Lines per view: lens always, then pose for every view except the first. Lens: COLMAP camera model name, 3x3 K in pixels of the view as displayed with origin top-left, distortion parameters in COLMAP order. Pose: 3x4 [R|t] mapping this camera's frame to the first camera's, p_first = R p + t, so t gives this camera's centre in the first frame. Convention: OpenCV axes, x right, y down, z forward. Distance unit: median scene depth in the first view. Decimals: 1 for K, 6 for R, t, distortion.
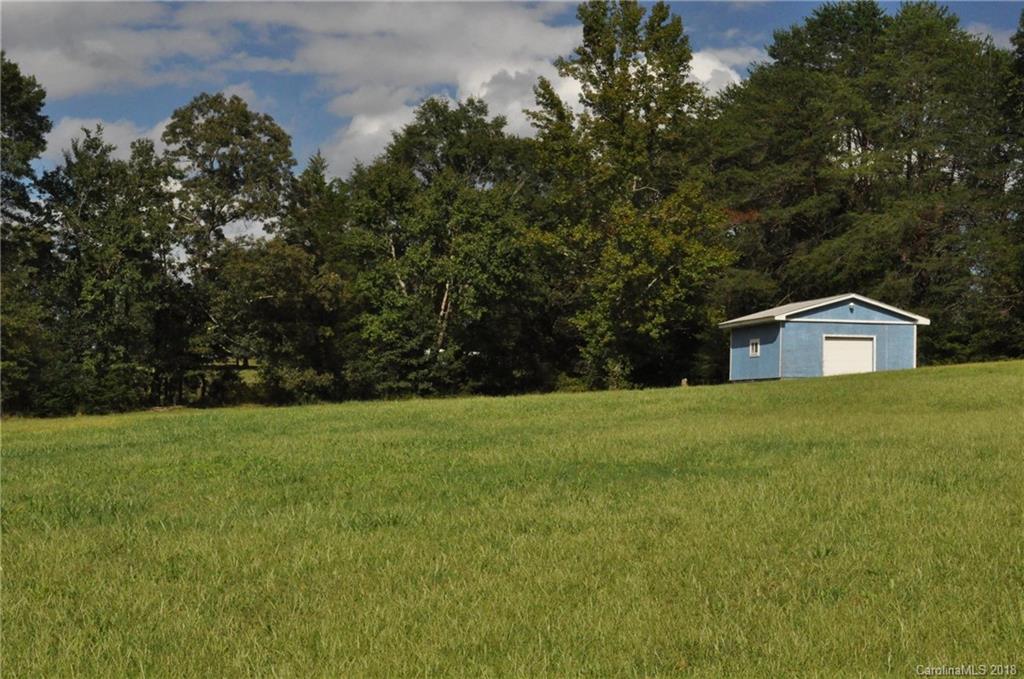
lens RADIAL K [[1505.8, 0, 512.0], [0, 1505.8, 339.5], [0, 0, 1]] dist [-0.007556, -0.071915]
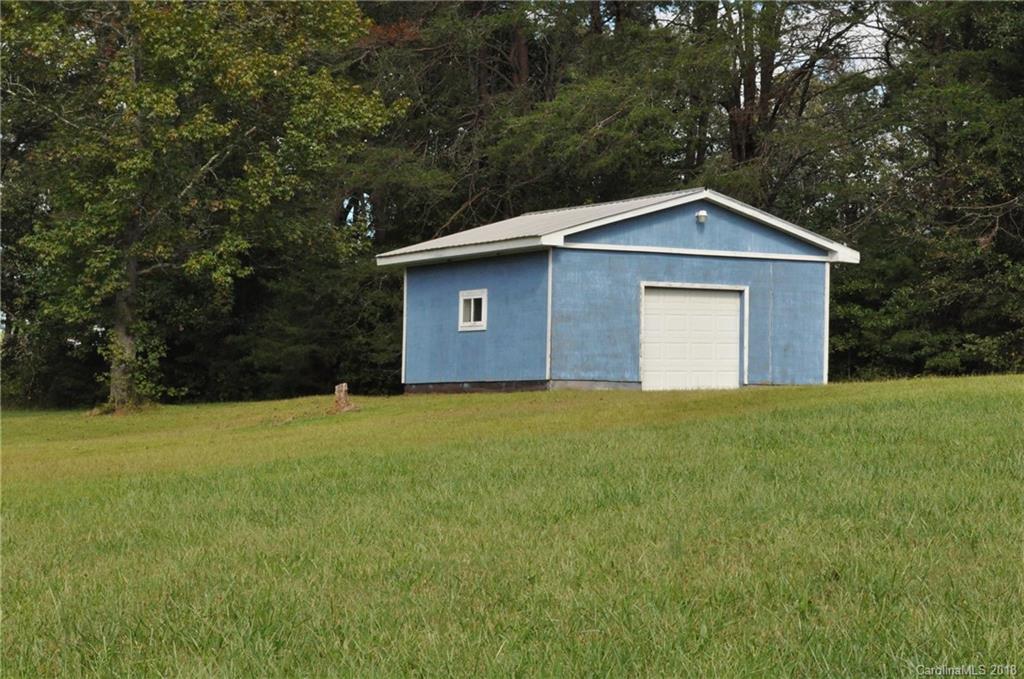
lens RADIAL K [[2428.9, 0, 512.0], [0, 2428.9, 339.5], [0, 0, 1]] dist [-0.018797, -0.185080]
pose [[0.959932, 0.008722, 0.280098, -0.022925], [-0.013264, 0.999809, 0.014323, 0.003610], [-0.279919, -0.017464, 0.959865, 0.303285]]
